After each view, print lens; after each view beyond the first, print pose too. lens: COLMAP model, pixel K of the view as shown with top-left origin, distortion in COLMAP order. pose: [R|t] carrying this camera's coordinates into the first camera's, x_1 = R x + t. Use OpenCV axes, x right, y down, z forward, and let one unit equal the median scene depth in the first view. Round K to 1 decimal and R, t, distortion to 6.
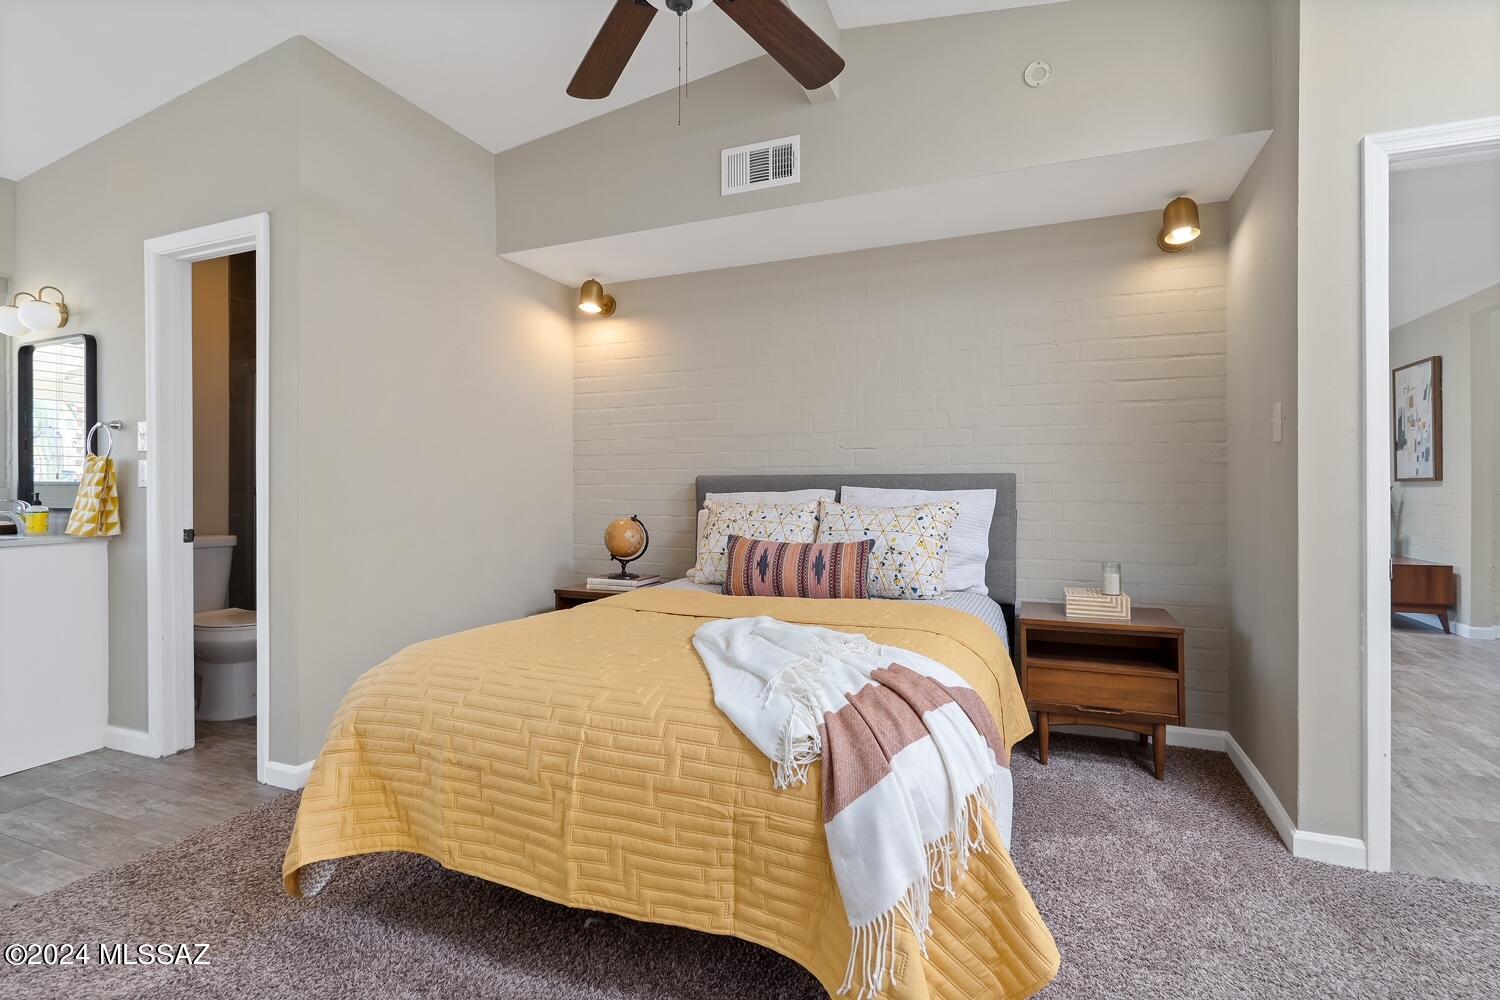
lens RADIAL K [[691.4, 0, 753.9], [0, 691.4, 490.9], [0, 0, 1]] dist [0.001383, 0.000456]
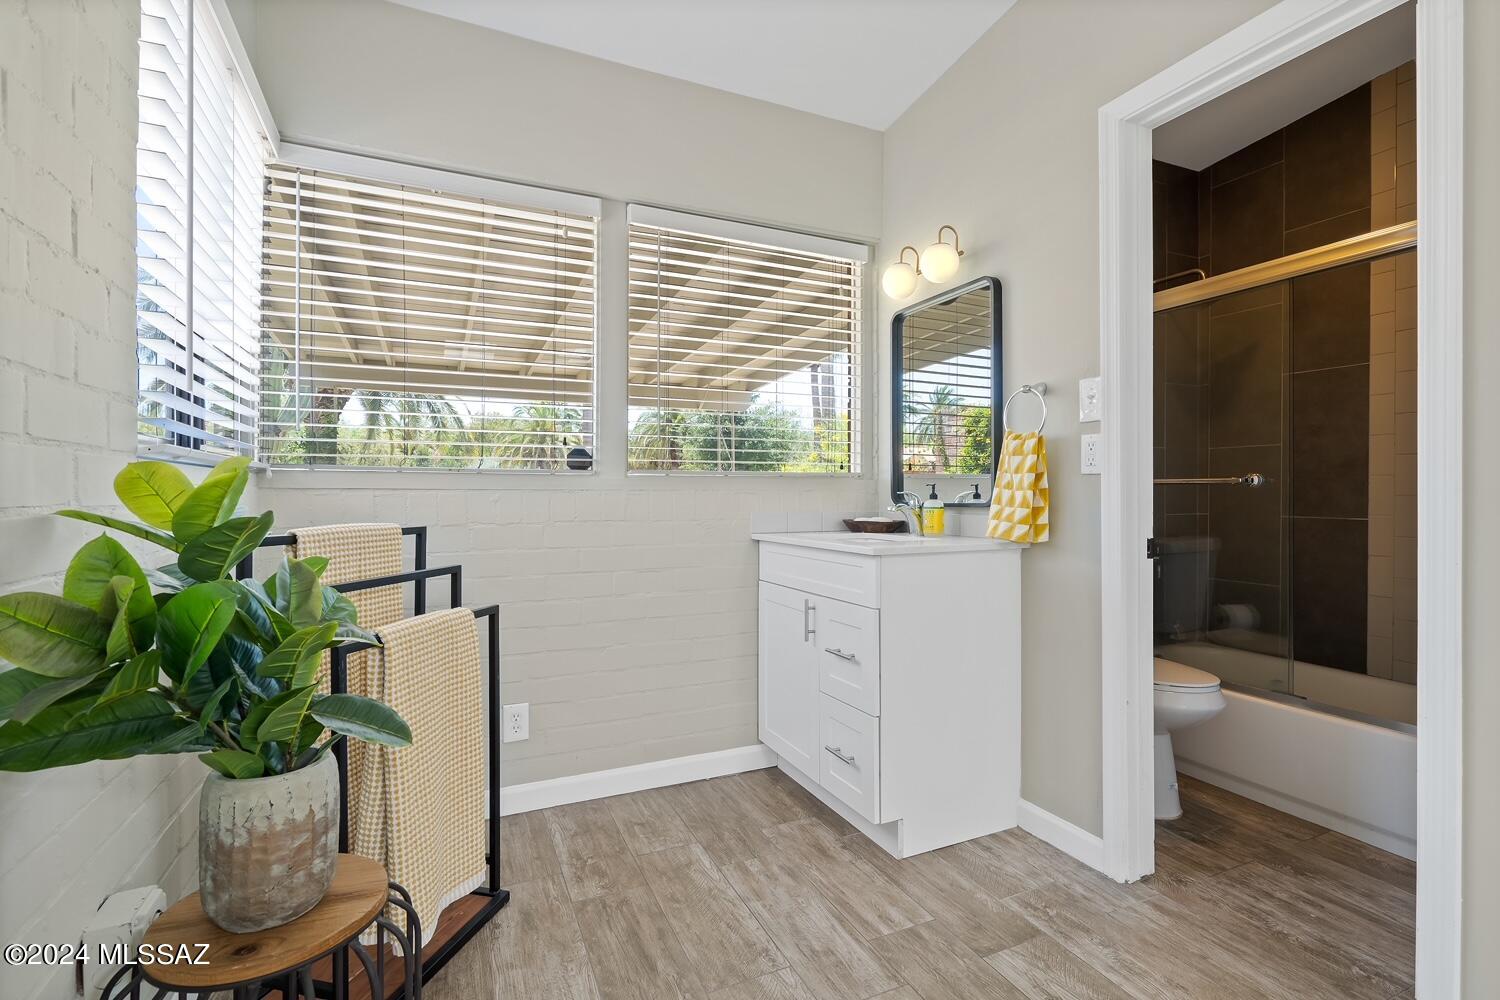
lens RADIAL K [[691.4, 0, 748.9], [0, 691.4, 496.8], [0, 0, 1]] dist [0.001383, 0.000456]
pose [[0.726732, 0.008188, -0.686873, -0.657064], [-0.001671, 0.999947, 0.010152, 0.010419], [0.686919, -0.006229, 0.726707, 0.272206]]
